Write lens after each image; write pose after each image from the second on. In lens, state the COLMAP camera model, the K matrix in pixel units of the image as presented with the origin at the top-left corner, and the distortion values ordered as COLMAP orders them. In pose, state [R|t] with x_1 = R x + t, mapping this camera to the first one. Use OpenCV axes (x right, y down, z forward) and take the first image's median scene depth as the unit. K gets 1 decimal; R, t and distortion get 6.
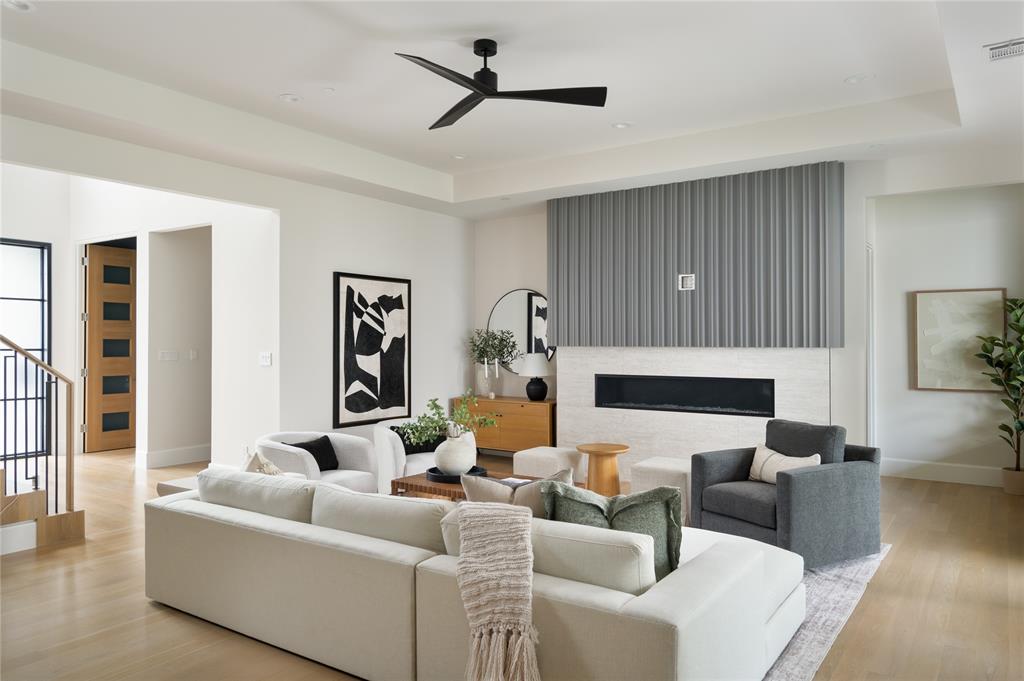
lens RADIAL K [[736.4, 0, 517.4], [0, 736.4, 340.5], [0, 0, 1]] dist [-0.002100, -0.002728]
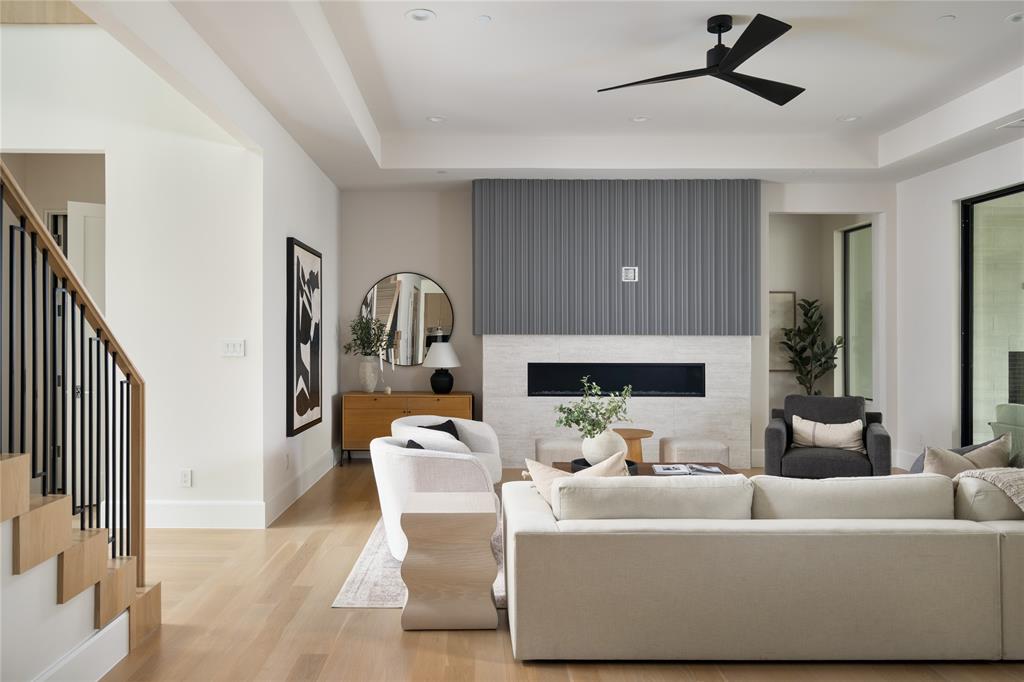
lens RADIAL K [[736.4, 0, 512.9], [0, 736.4, 339.5], [0, 0, 1]] dist [-0.002100, -0.002728]
pose [[0.815913, 0.002186, 0.578171, -0.490284], [-0.003104, 0.999995, 0.000599, 0.014134], [-0.578166, -0.002284, 0.815916, 0.213612]]
